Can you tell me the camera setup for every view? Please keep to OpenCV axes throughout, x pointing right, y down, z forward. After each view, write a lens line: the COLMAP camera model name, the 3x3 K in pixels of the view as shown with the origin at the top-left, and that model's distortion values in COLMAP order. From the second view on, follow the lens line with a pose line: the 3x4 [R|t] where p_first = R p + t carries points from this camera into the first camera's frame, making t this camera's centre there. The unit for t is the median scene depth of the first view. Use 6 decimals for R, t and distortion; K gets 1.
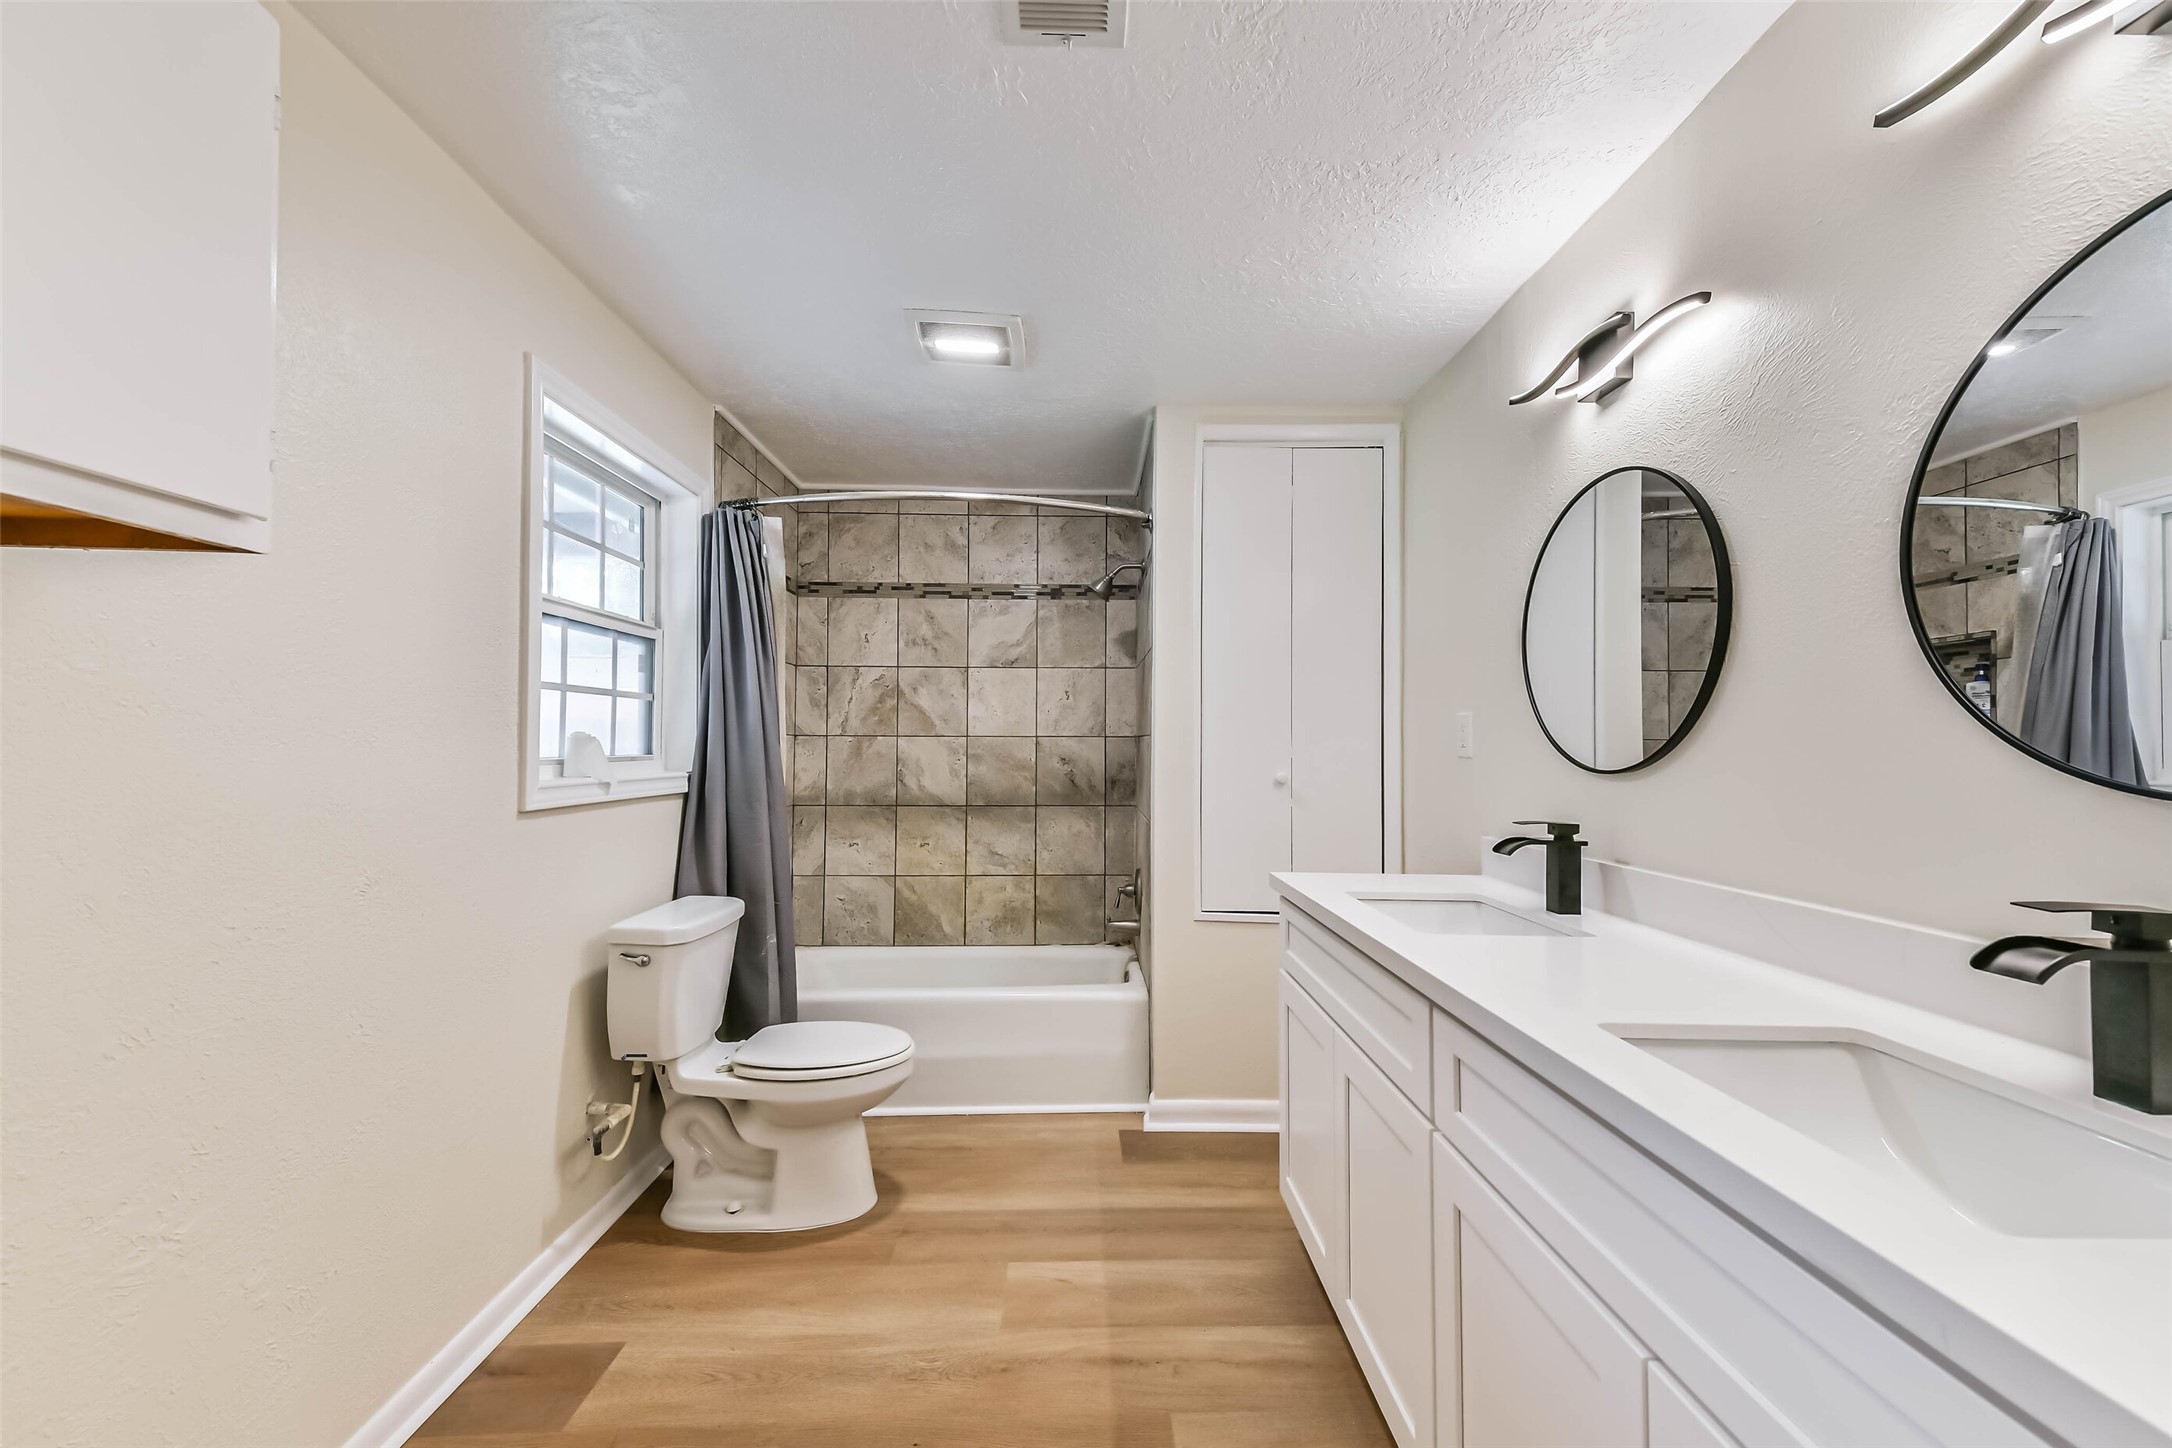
lens RADIAL K [[837.8, 0, 1091.2], [0, 837.8, 727.8], [0, 0, 1]] dist [0.058712, -0.017923]
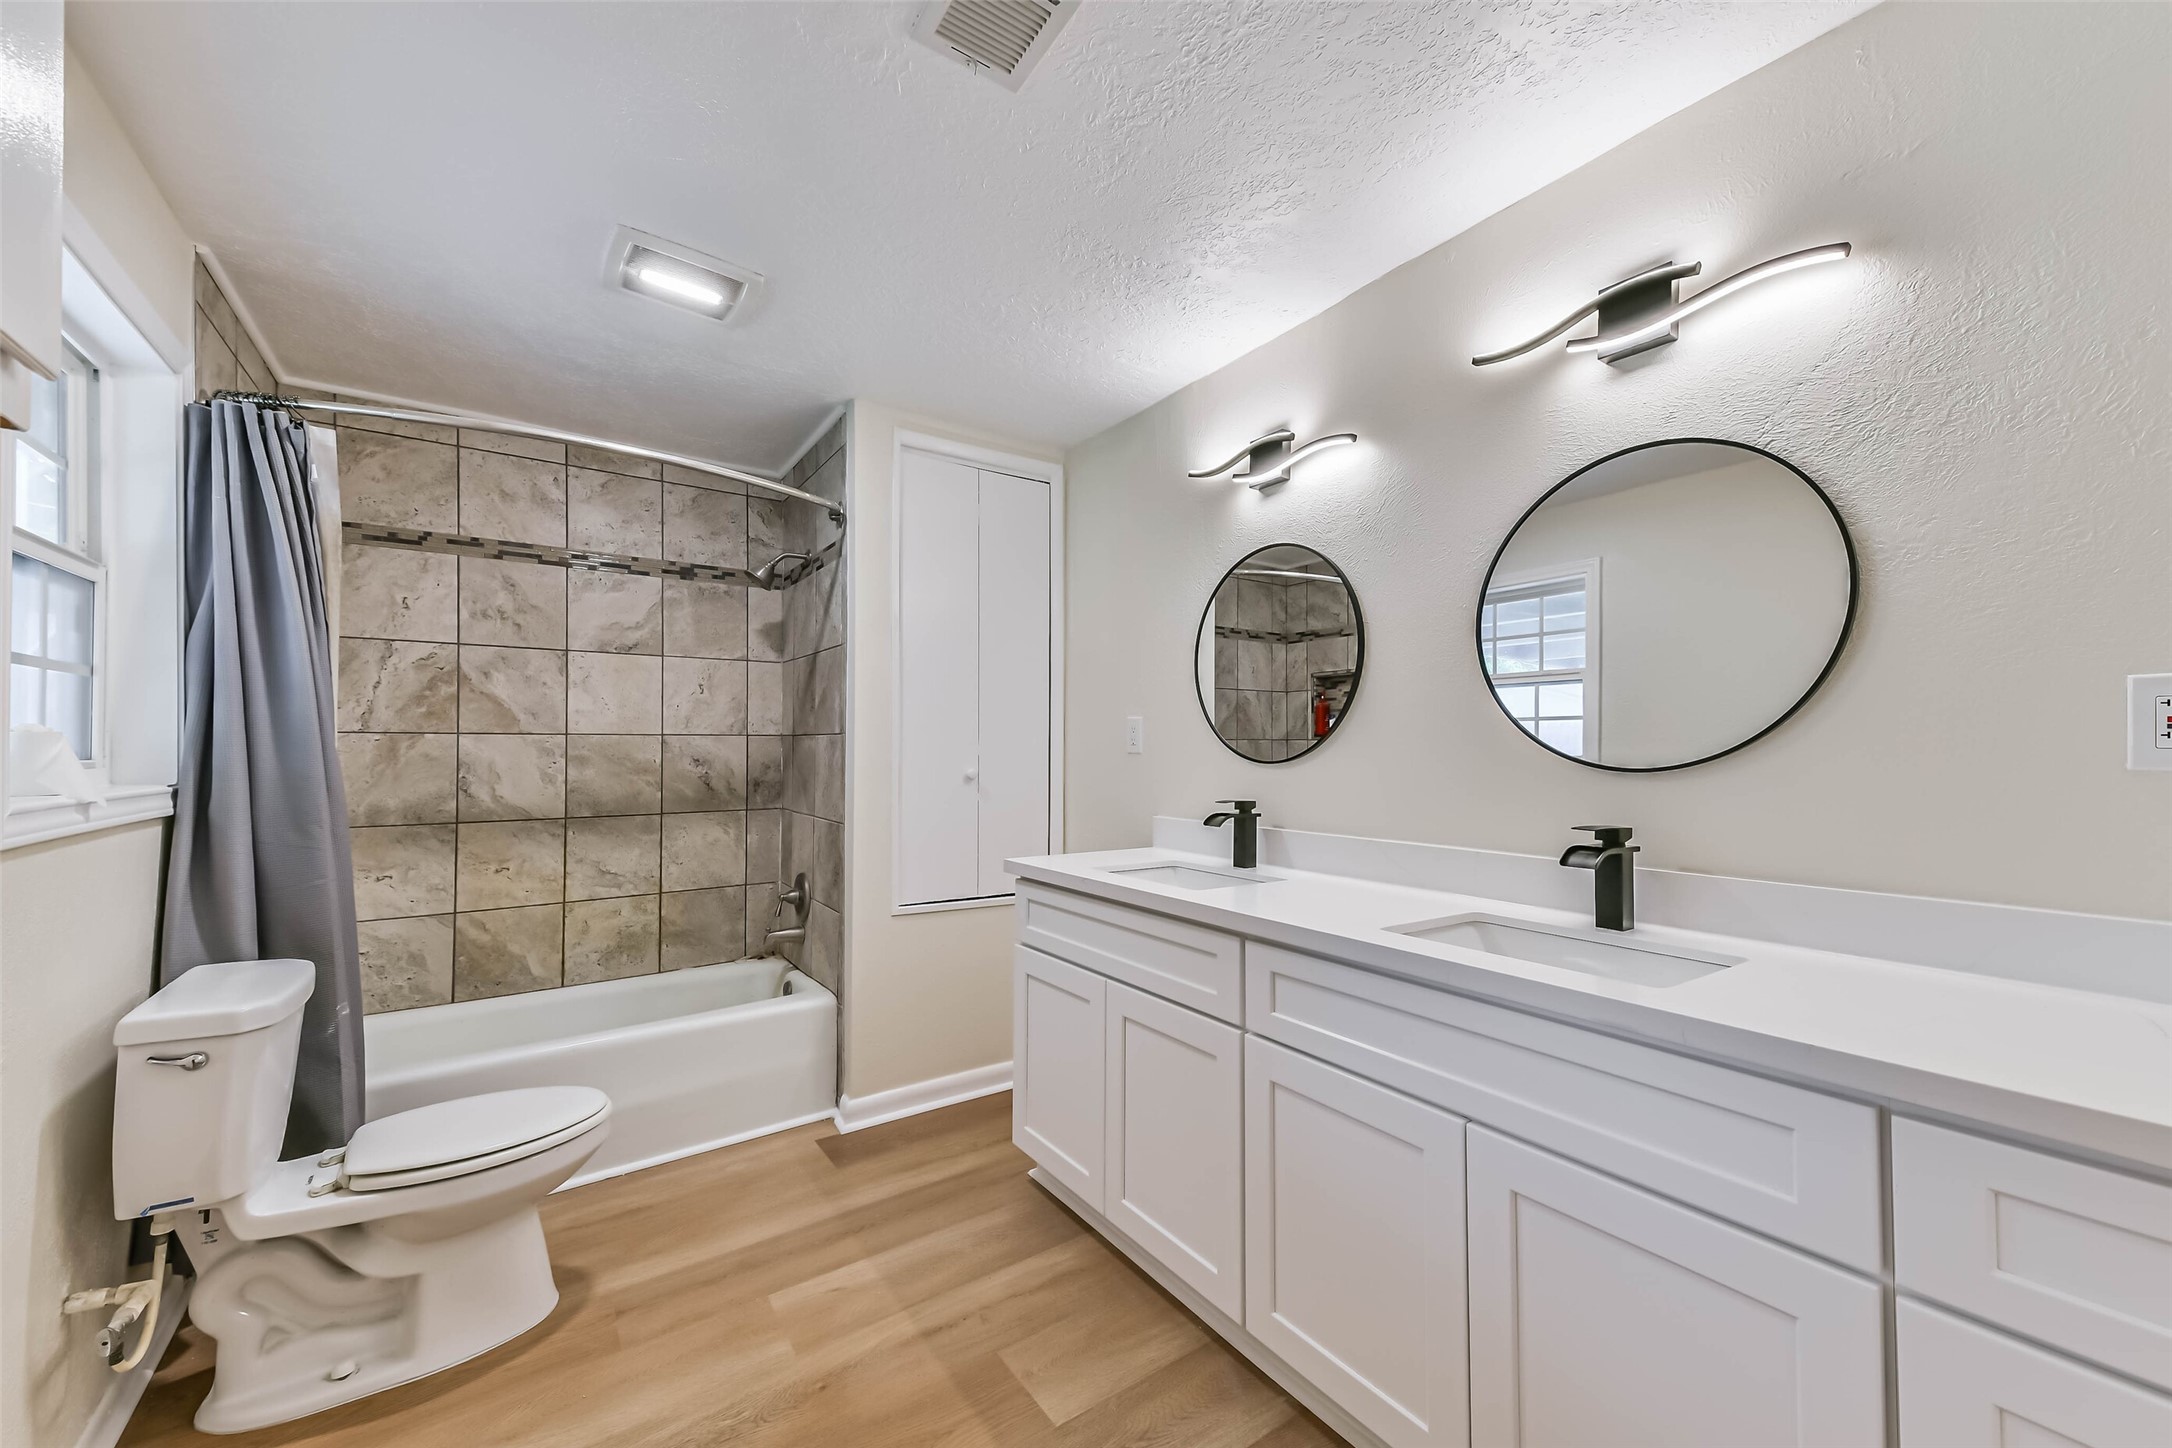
lens RADIAL K [[834.2, 0, 1091.2], [0, 834.2, 739.9], [0, 0, 1]] dist [0.058270, -0.018013]
pose [[0.833390, 0.000767, 0.552685, -0.242983], [-0.009089, 0.999883, 0.012317, 0.001171], [-0.552611, -0.015288, 0.833299, 0.023681]]
